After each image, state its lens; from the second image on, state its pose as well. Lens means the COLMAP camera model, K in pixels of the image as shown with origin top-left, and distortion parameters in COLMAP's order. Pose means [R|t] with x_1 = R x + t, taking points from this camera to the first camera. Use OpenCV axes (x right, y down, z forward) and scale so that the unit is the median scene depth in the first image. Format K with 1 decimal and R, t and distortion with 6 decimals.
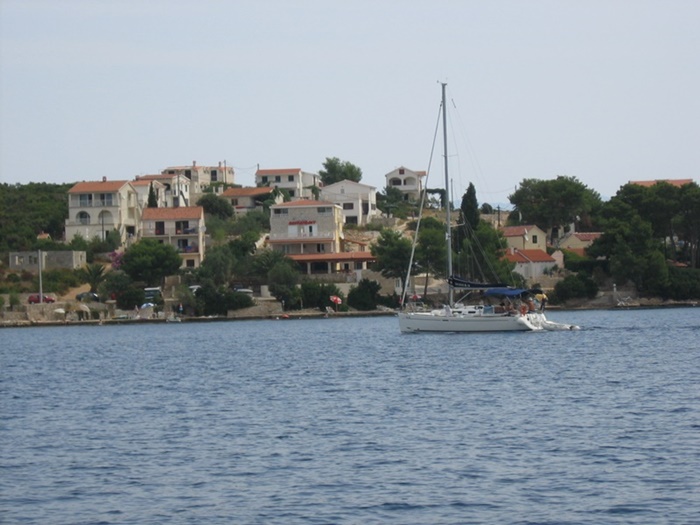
lens RADIAL K [[3076.5, 0, 349.9], [0, 3076.5, 262.3], [0, 0, 1]] dist [-0.189666, 0.000000]
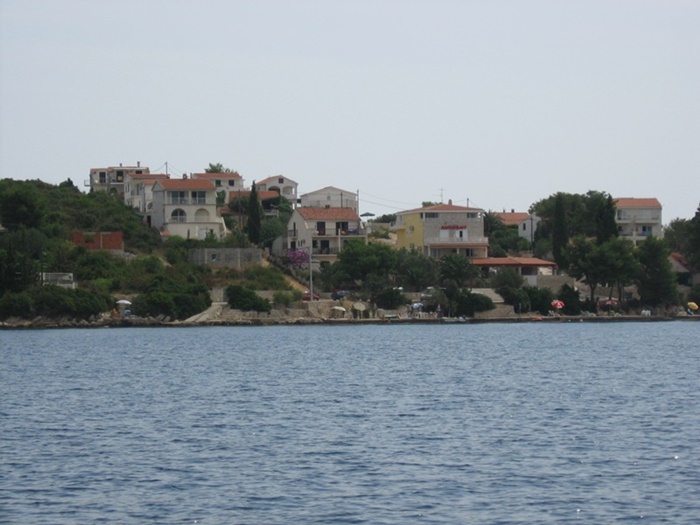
lens RADIAL K [[3076.5, 0, 349.9], [0, 3076.5, 262.7], [0, 0, 1]] dist [-0.189666, 0.000000]
pose [[0.928155, 0.027496, 0.371177, -0.419700], [-0.023986, 0.999613, -0.014070, 0.013644], [-0.371420, 0.004156, 0.928456, 0.079296]]
